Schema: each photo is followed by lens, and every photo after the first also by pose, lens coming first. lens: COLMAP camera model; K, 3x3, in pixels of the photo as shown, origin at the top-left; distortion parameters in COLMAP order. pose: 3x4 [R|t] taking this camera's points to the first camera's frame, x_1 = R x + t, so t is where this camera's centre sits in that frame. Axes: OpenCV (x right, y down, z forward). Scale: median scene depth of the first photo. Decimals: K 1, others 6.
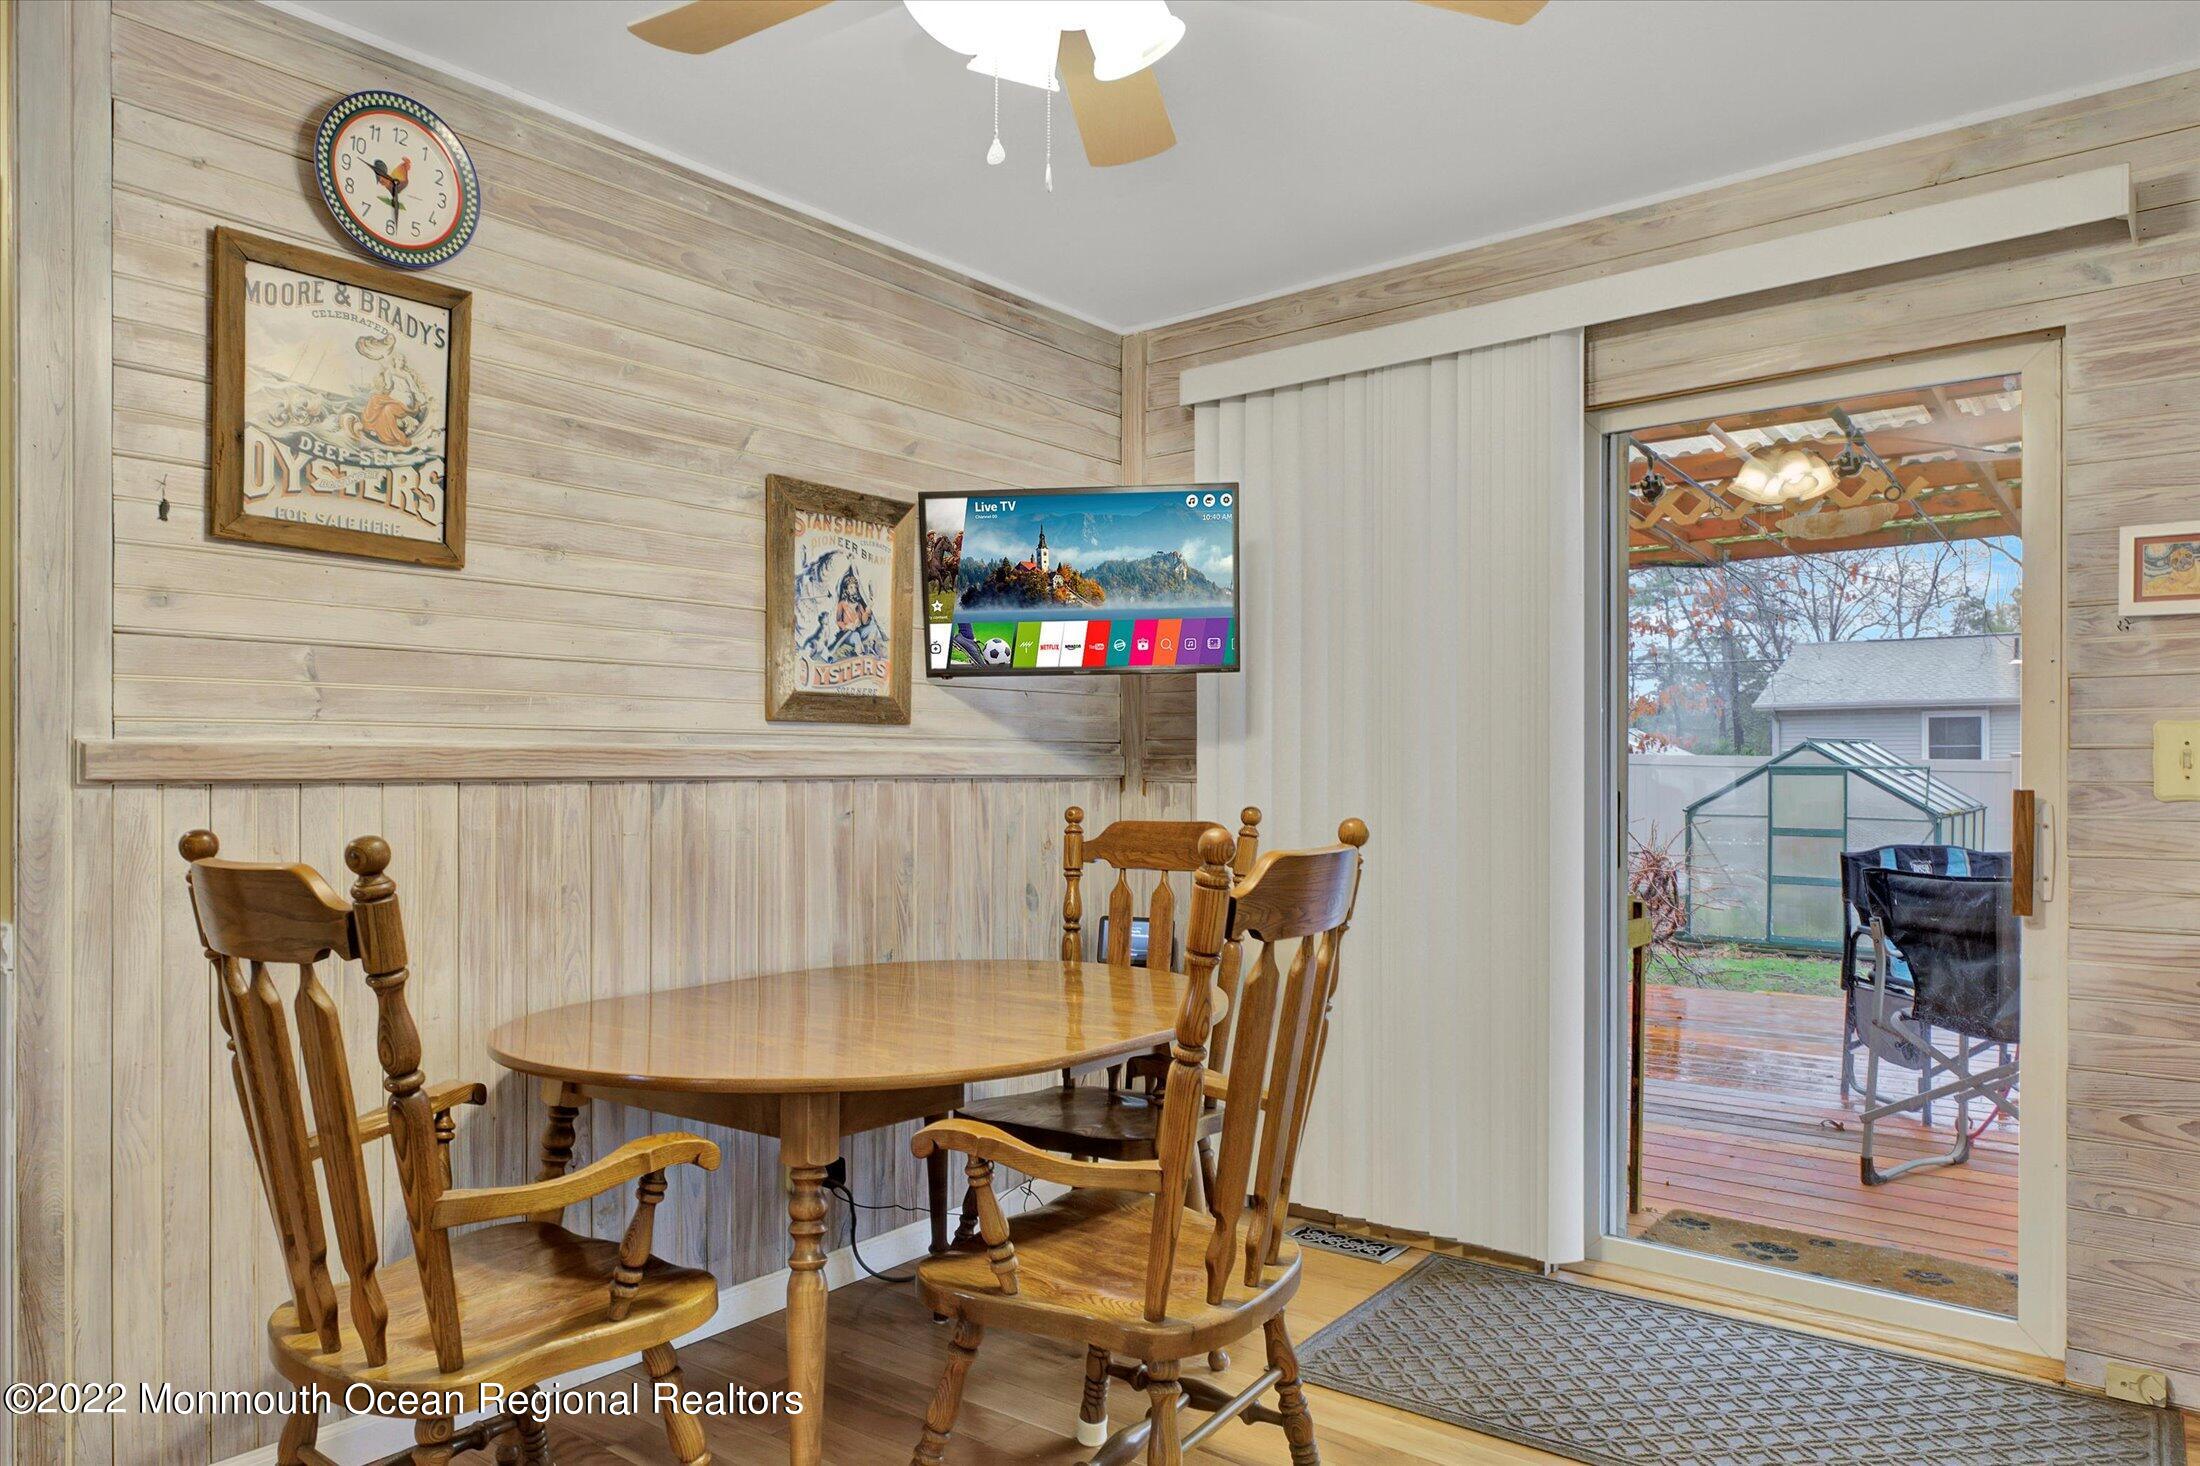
lens RADIAL K [[1479.9, 0, 1100.4], [0, 1479.9, 751.2], [0, 0, 1]] dist [0.002690, -0.021293]
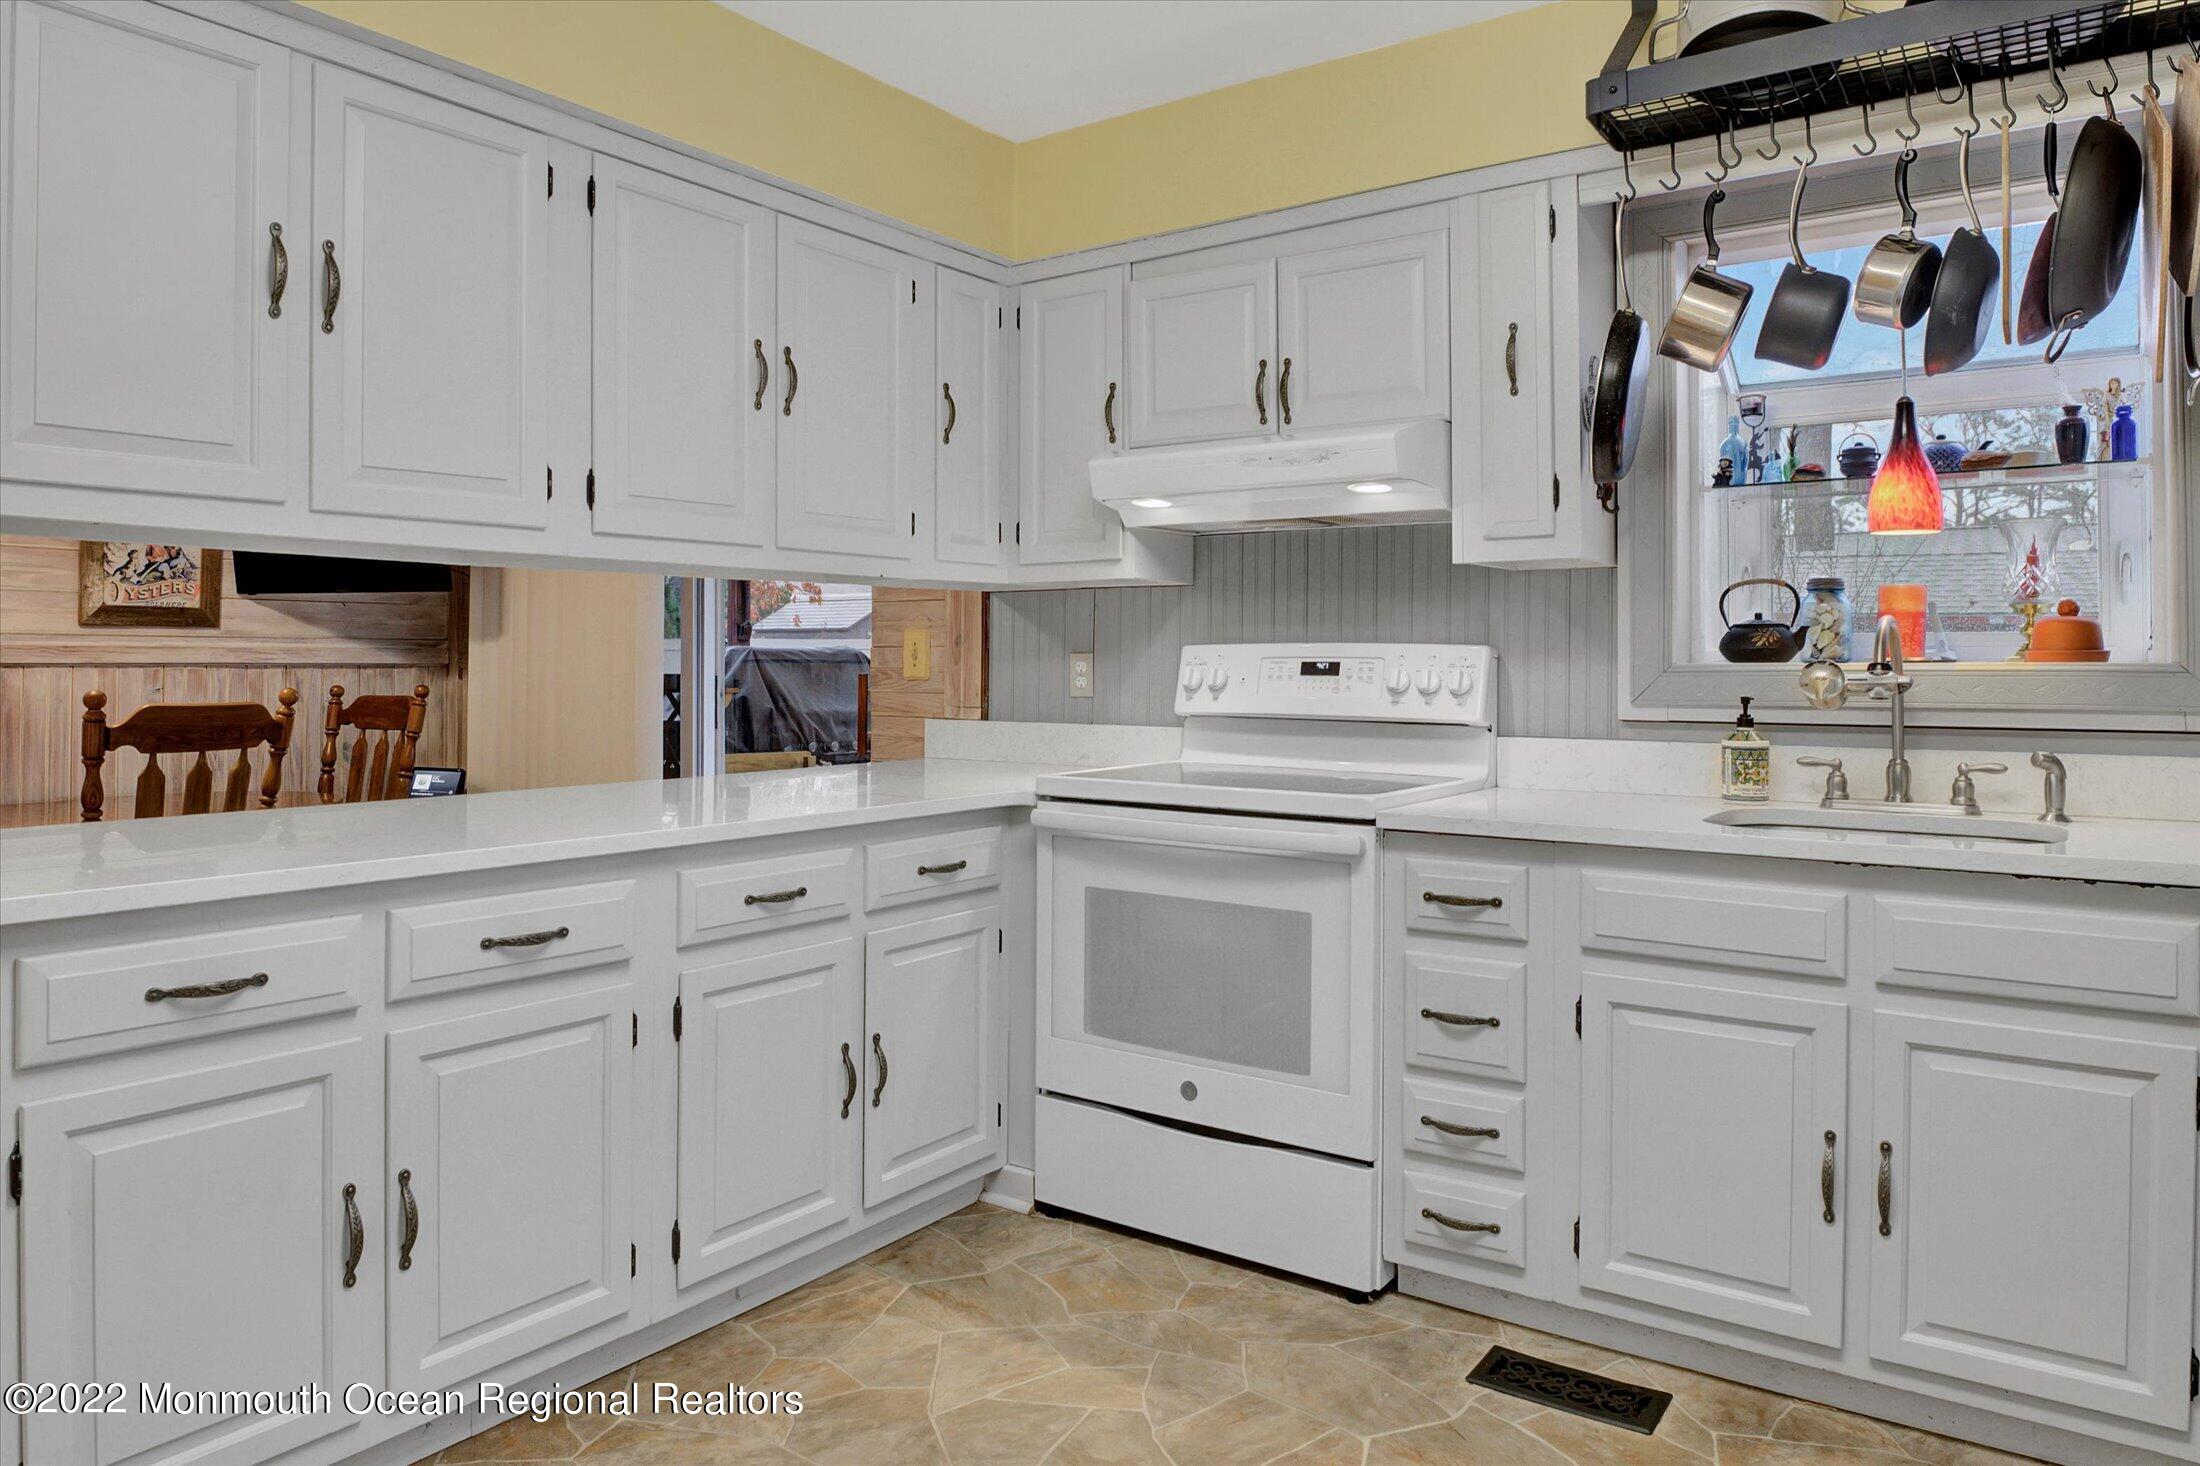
lens RADIAL K [[1479.9, 0, 1078.8], [0, 1479.9, 655.3], [0, 0, 1]] dist [0.002690, -0.021293]
pose [[0.998628, 0.001543, 0.052343, 0.644203], [-0.002067, 0.999948, 0.009969, -0.007288], [-0.052325, -0.010064, 0.998579, -0.474640]]
